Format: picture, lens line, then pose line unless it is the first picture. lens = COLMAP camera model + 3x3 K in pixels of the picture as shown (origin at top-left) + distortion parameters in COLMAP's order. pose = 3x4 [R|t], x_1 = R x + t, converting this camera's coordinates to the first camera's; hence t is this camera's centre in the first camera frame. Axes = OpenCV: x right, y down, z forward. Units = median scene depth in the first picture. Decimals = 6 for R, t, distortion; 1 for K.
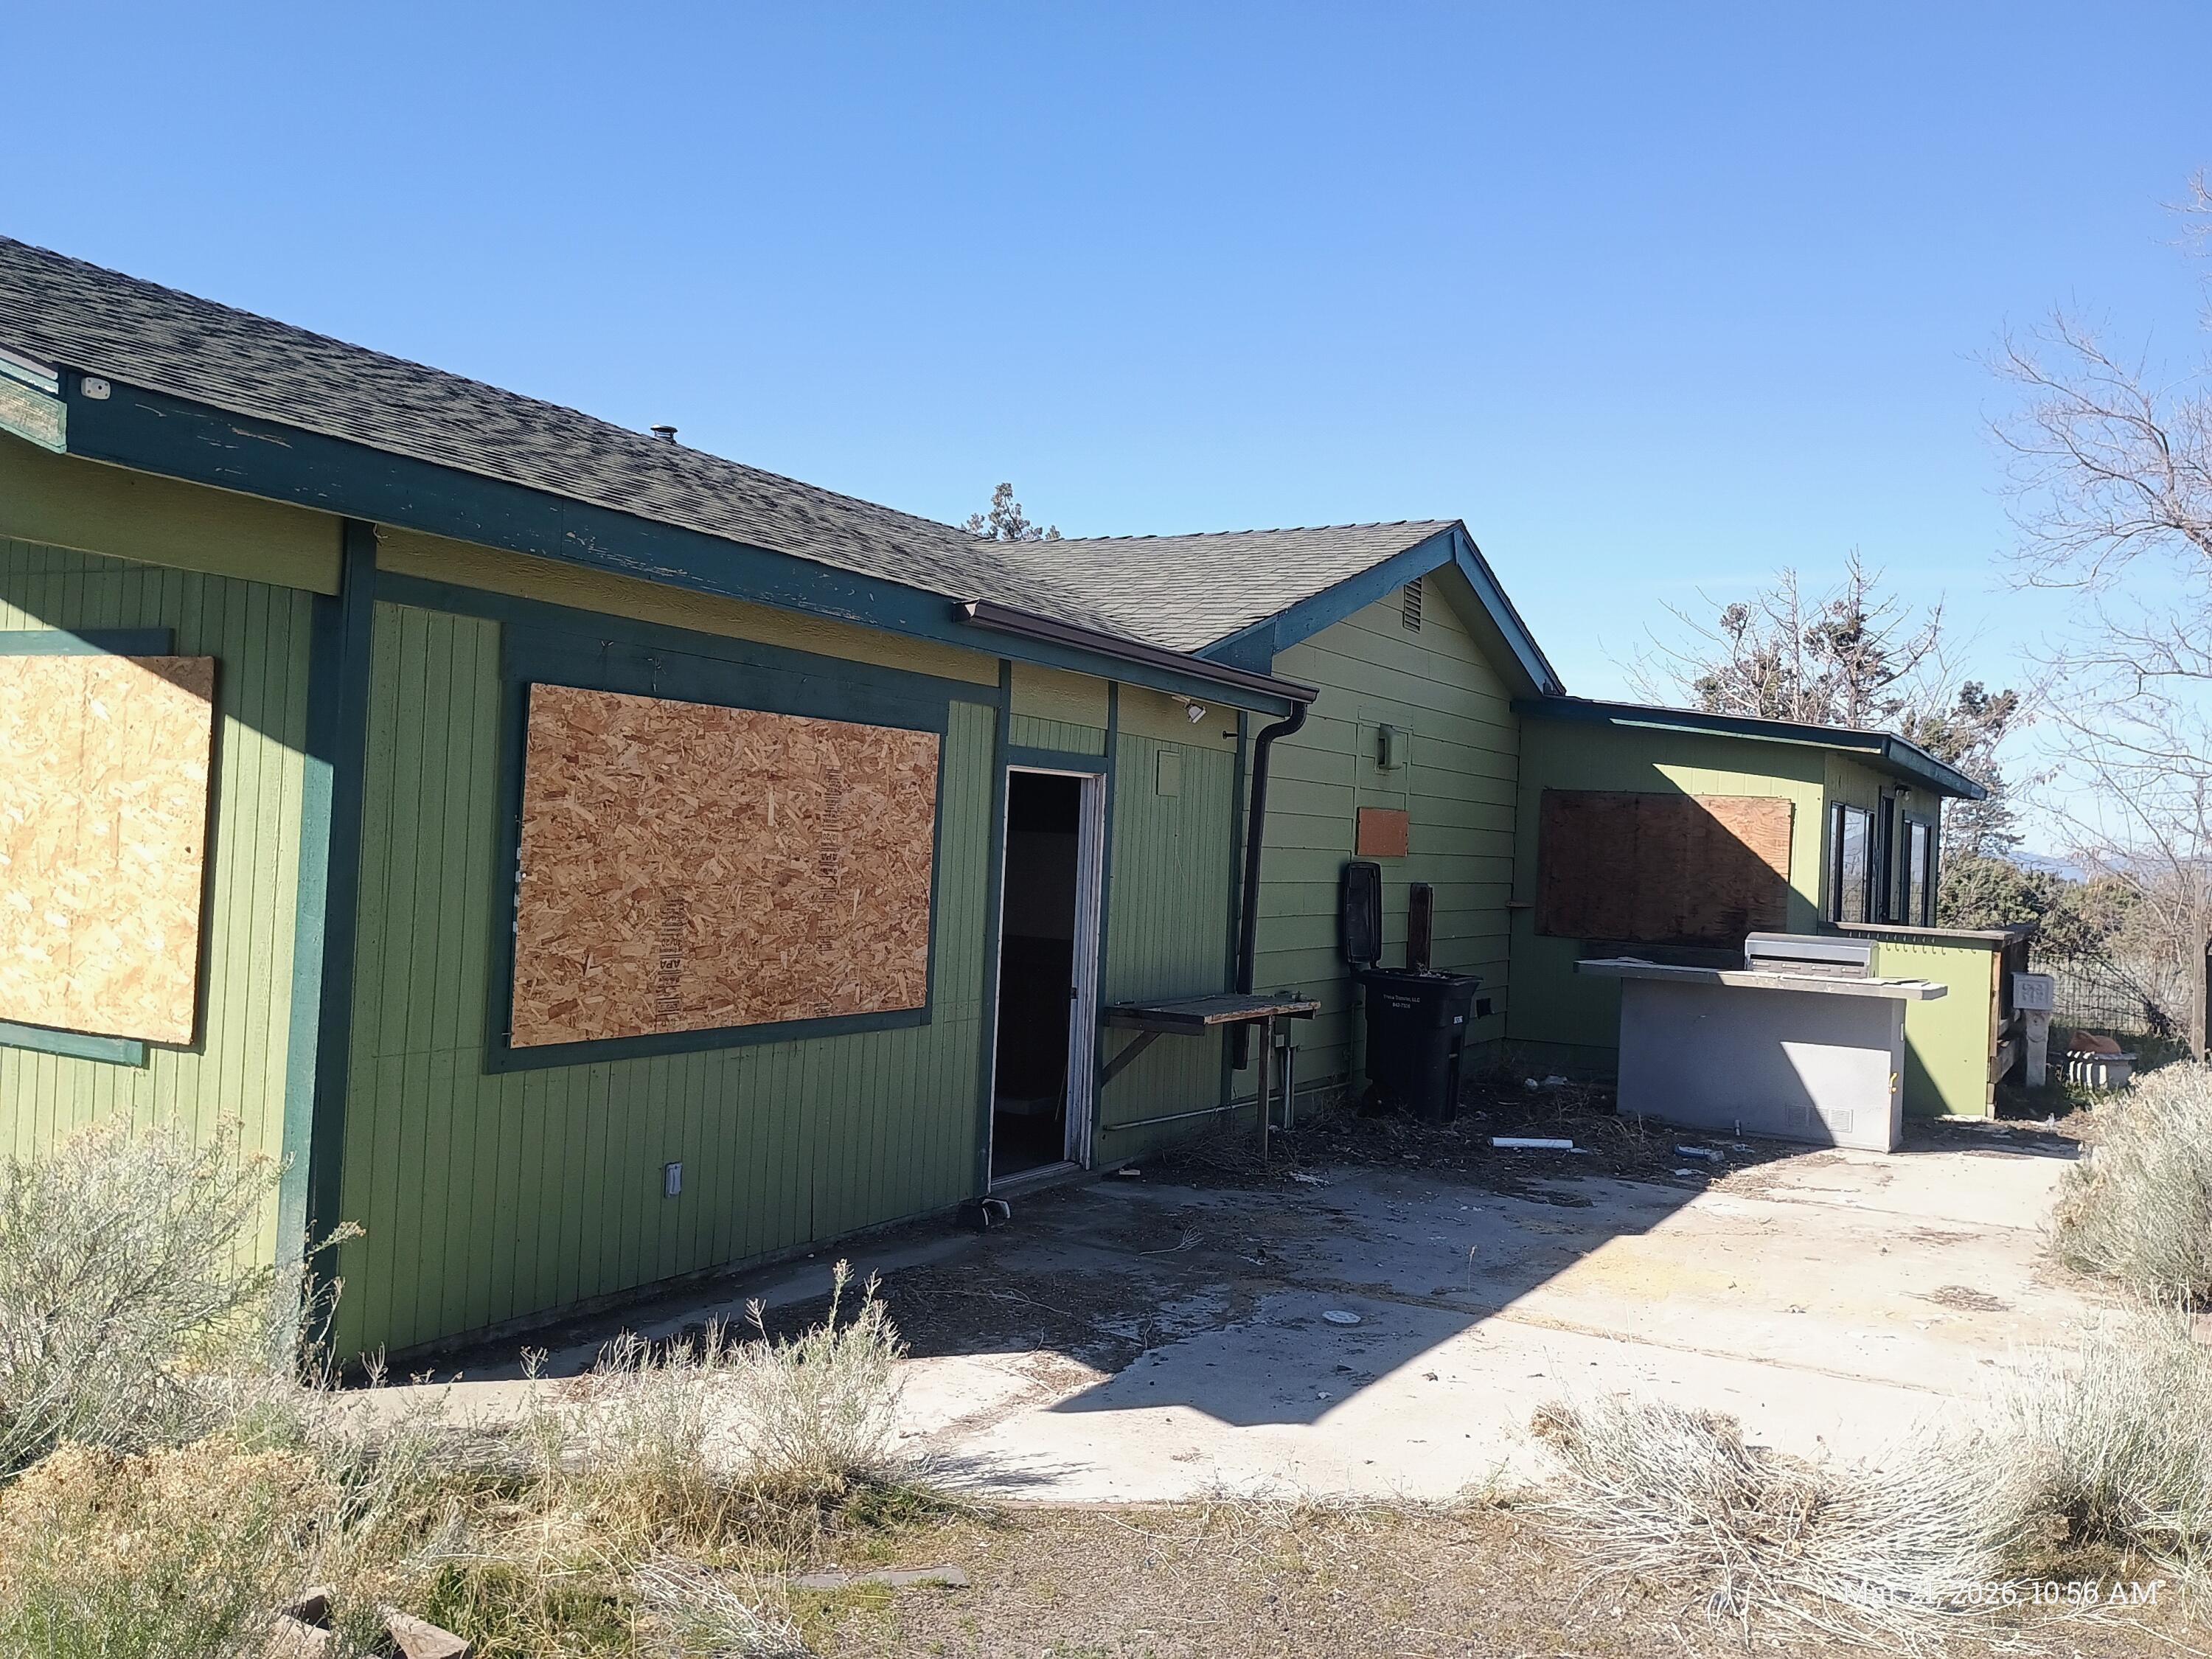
lens RADIAL K [[1914.5, 0, 1101.8], [0, 1914.5, 817.6], [0, 0, 1]] dist [0.067772, -0.004036]
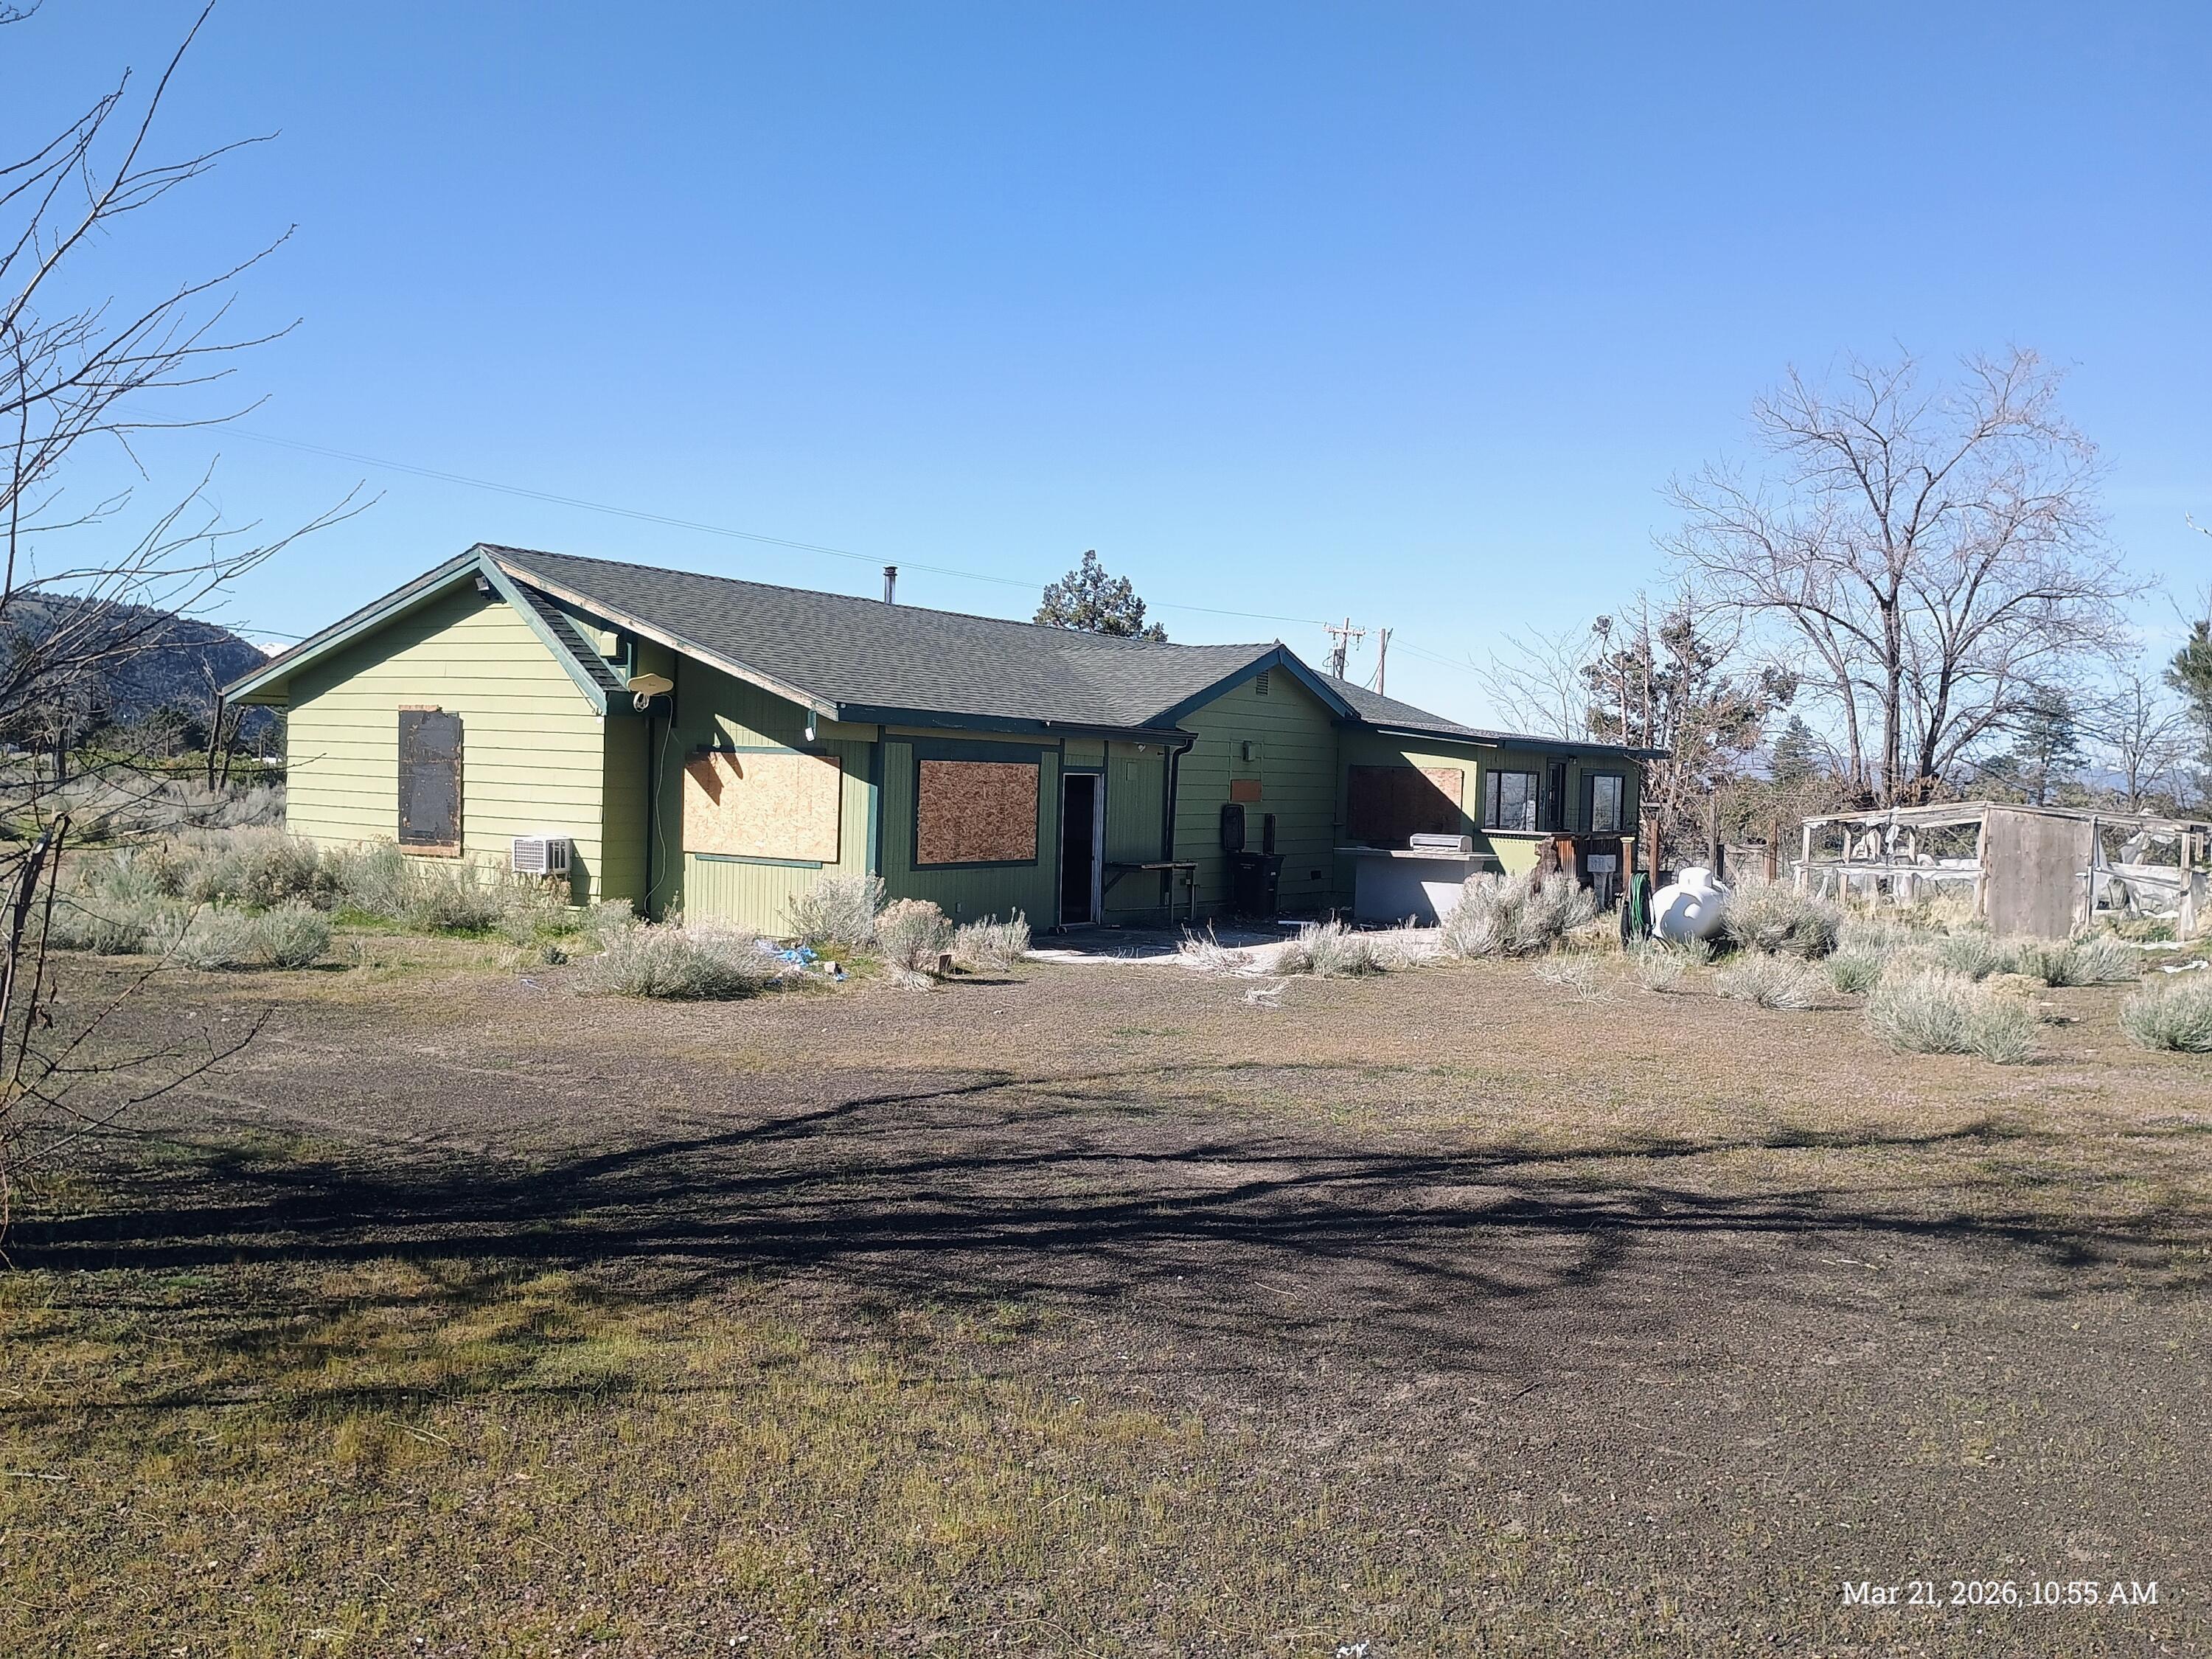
lens RADIAL K [[1914.5, 0, 1107.7], [0, 1914.5, 834.8], [0, 0, 1]] dist [0.067772, -0.004036]
pose [[0.997953, -0.015880, -0.061955, 0.161269], [0.018406, 0.999013, 0.040417, -0.042979], [0.061252, -0.041474, 0.997260, -1.541763]]
